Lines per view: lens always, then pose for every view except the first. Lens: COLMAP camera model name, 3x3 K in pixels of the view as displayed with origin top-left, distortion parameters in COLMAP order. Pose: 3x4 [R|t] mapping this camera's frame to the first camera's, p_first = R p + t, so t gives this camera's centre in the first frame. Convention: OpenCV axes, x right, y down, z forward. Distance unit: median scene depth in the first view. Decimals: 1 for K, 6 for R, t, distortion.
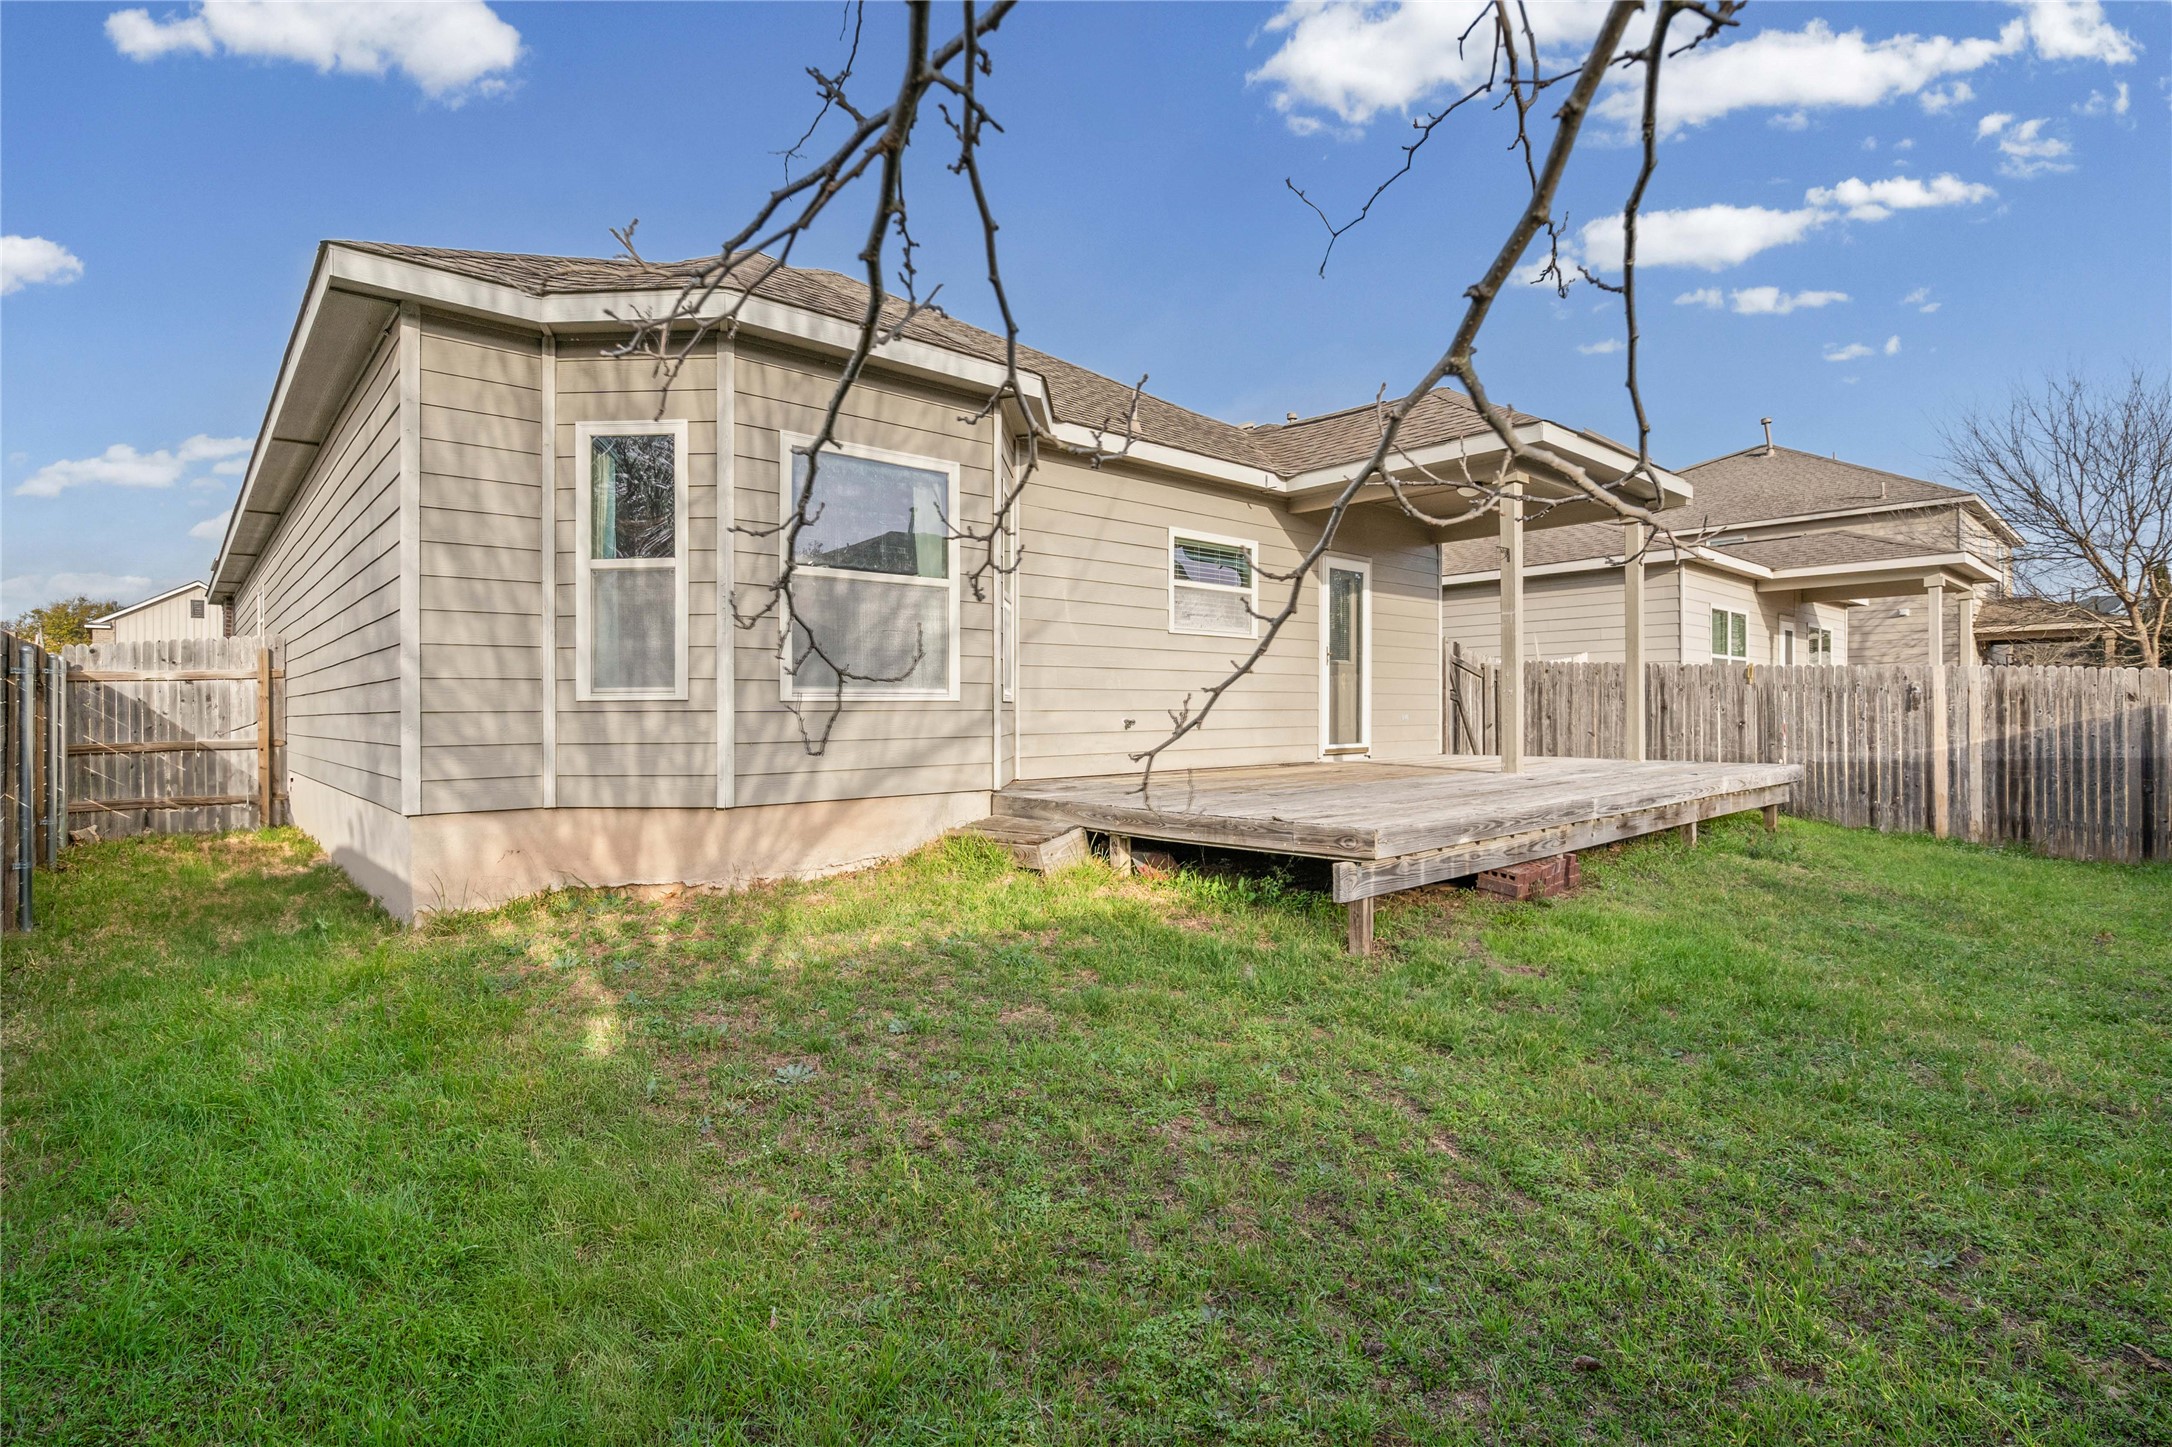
lens RADIAL K [[1004.8, 0, 1070.8], [0, 1004.8, 722.0], [0, 0, 1]] dist [-0.000135, -0.000193]
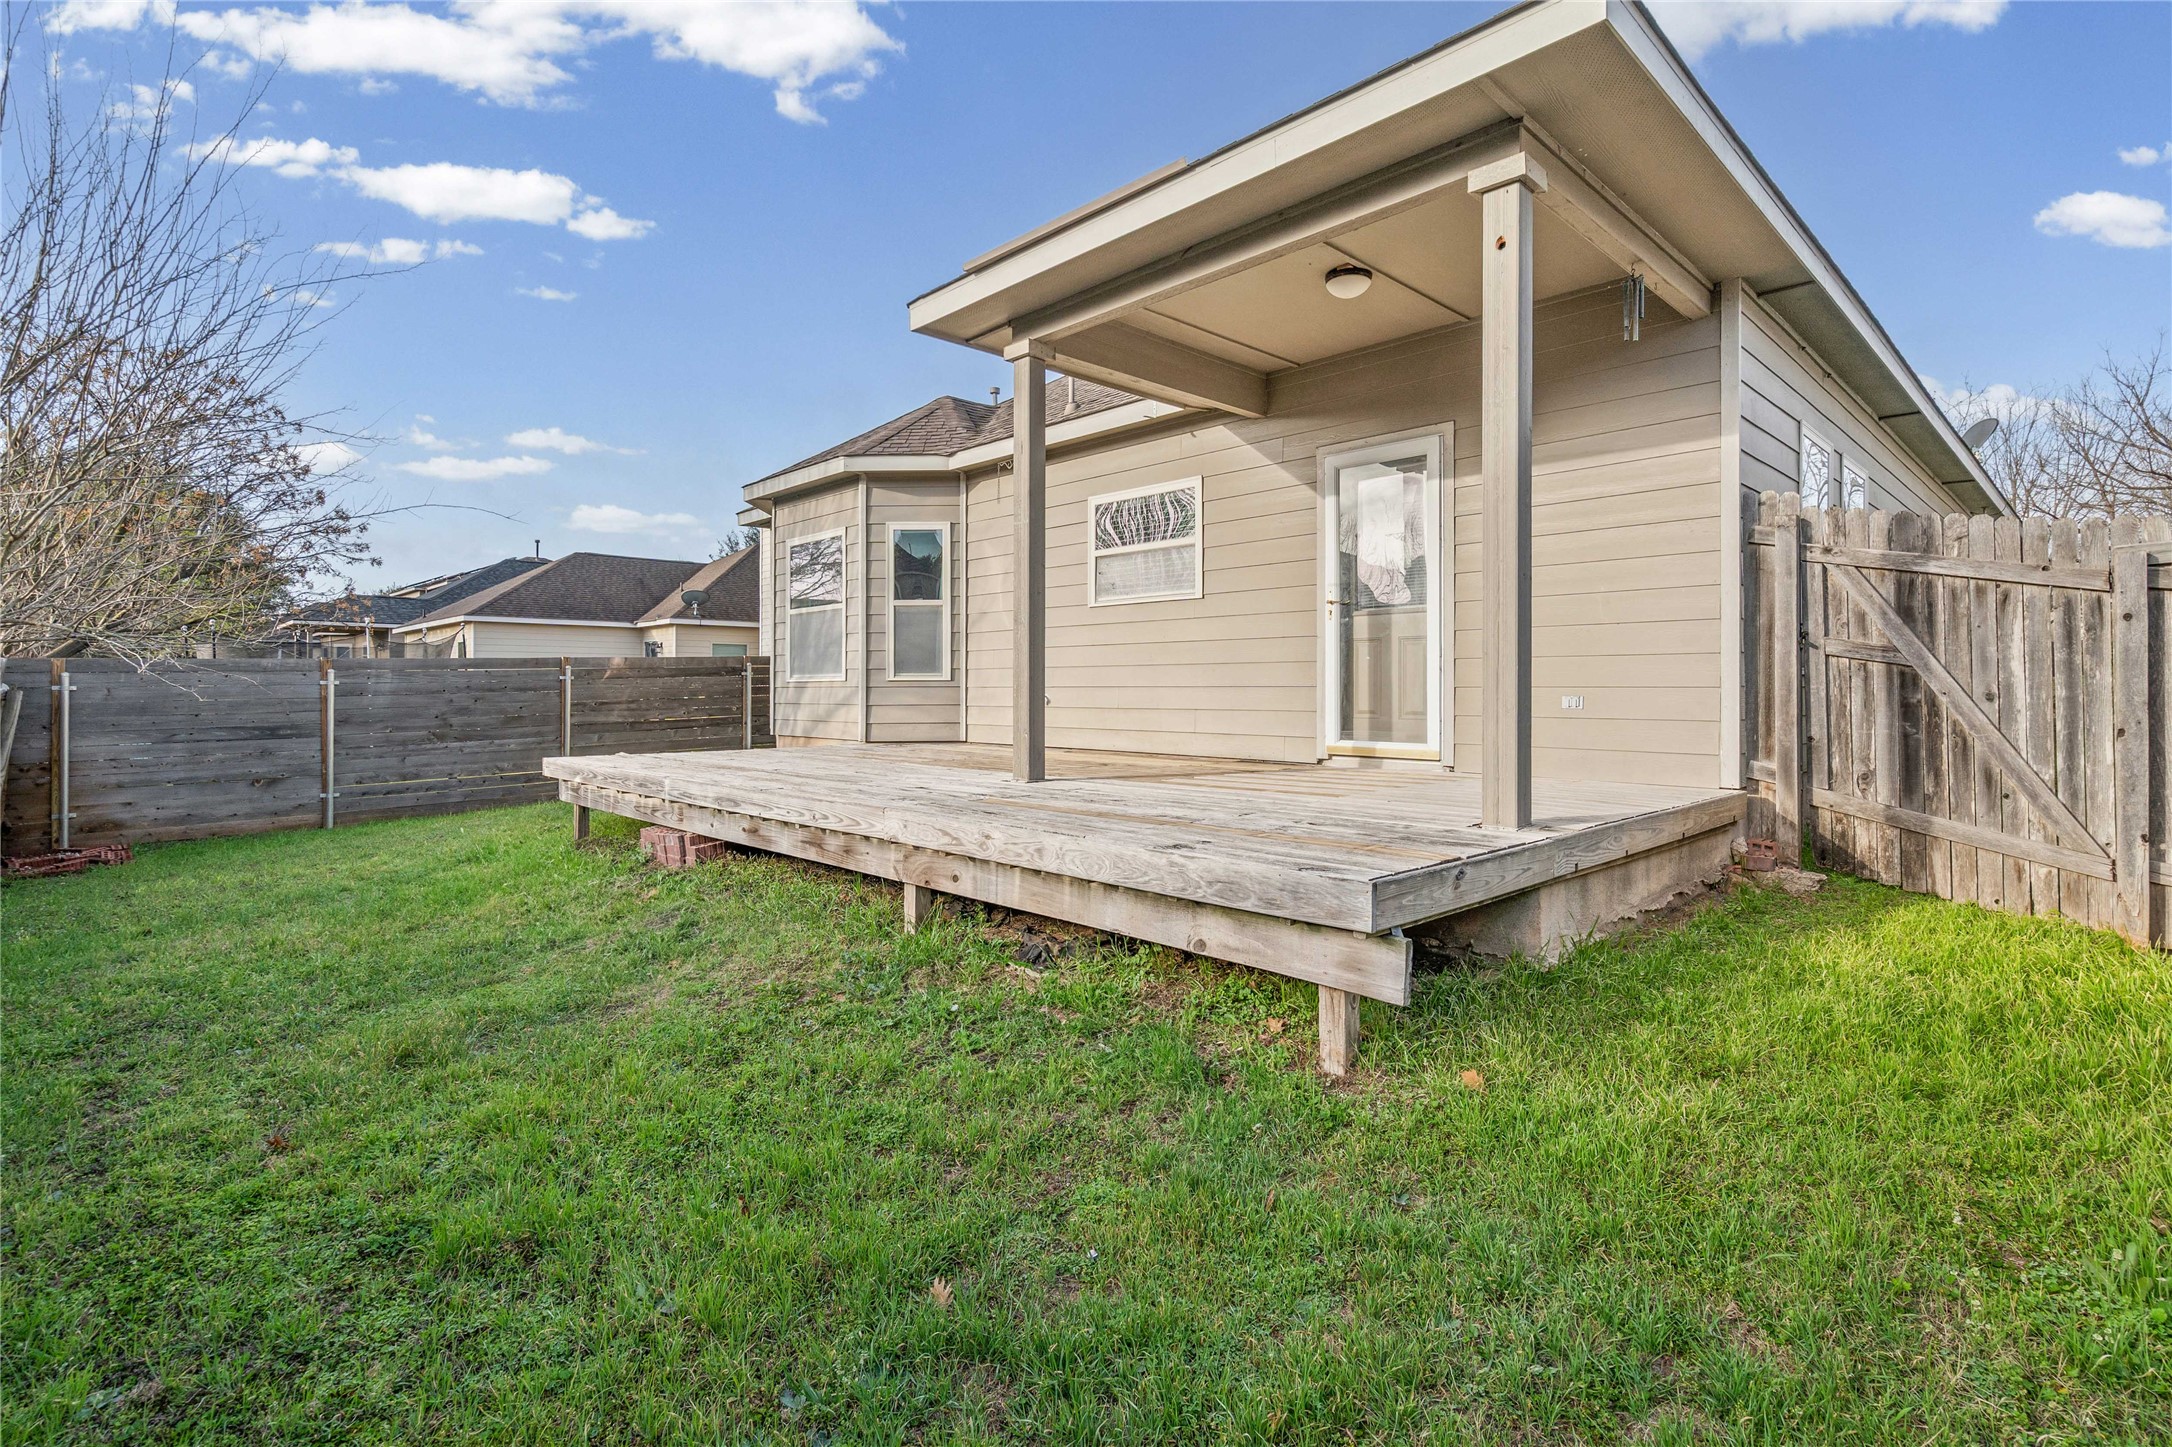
lens RADIAL K [[1004.8, 0, 1070.8], [0, 1004.8, 722.0], [0, 0, 1]] dist [-0.000135, -0.000193]
pose [[0.017946, 0.030484, -0.999374, 1.070094], [-0.018727, 0.999370, 0.030148, -0.006699], [0.999664, 0.018174, 0.018506, 0.963584]]
